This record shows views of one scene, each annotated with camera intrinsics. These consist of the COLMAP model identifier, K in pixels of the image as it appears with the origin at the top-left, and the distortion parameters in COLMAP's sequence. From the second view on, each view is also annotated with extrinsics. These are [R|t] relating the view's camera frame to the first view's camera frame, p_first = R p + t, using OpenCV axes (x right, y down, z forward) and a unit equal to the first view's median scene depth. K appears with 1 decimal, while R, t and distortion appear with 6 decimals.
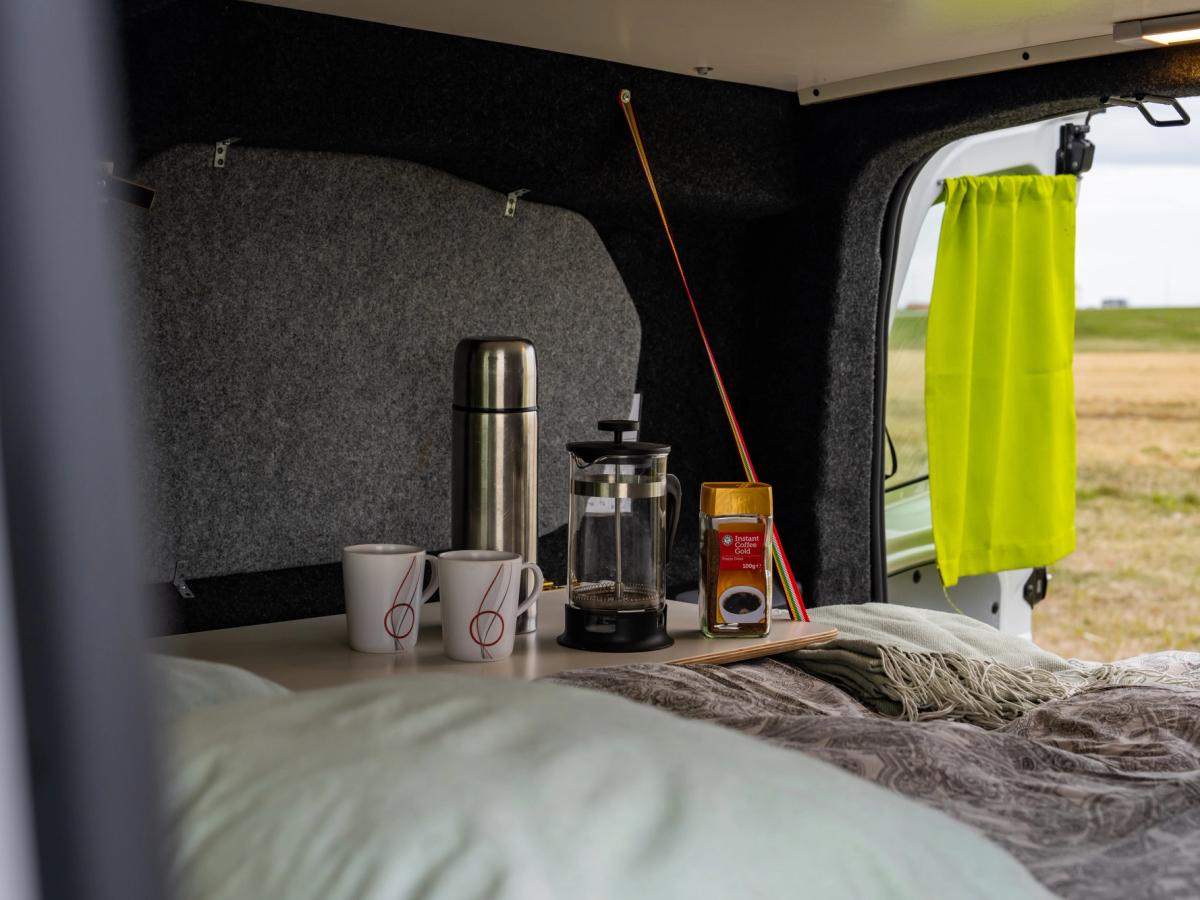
lens RADIAL K [[1967.4, 0, 600.7], [0, 1967.4, 441.7], [0, 0, 1]] dist [0.045489, 0.000000]
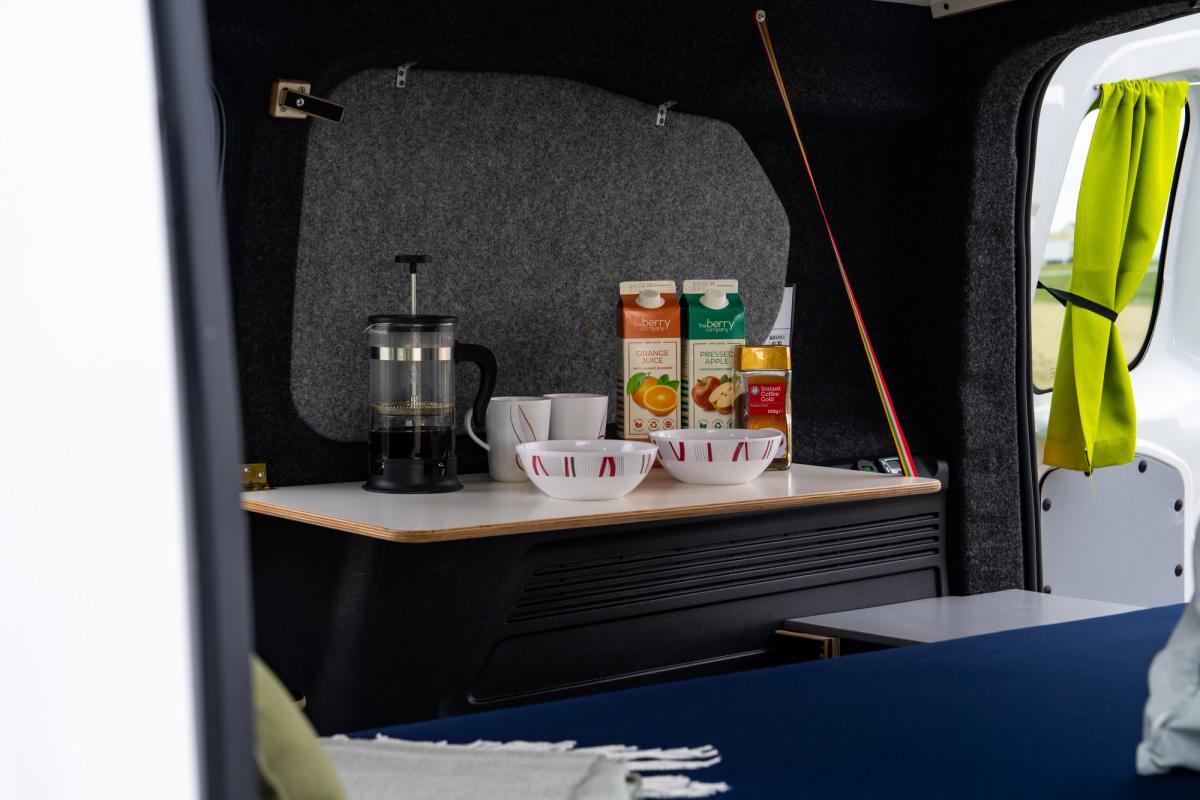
lens RADIAL K [[2331.8, 0, 602.2], [0, 2331.8, 400.9], [0, 0, 1]] dist [0.079113, 0.000000]
pose [[0.988439, -0.008507, -0.151382, 0.121021], [0.006475, 0.999882, -0.013905, 0.061244], [0.151482, 0.012764, 0.988378, -0.324085]]
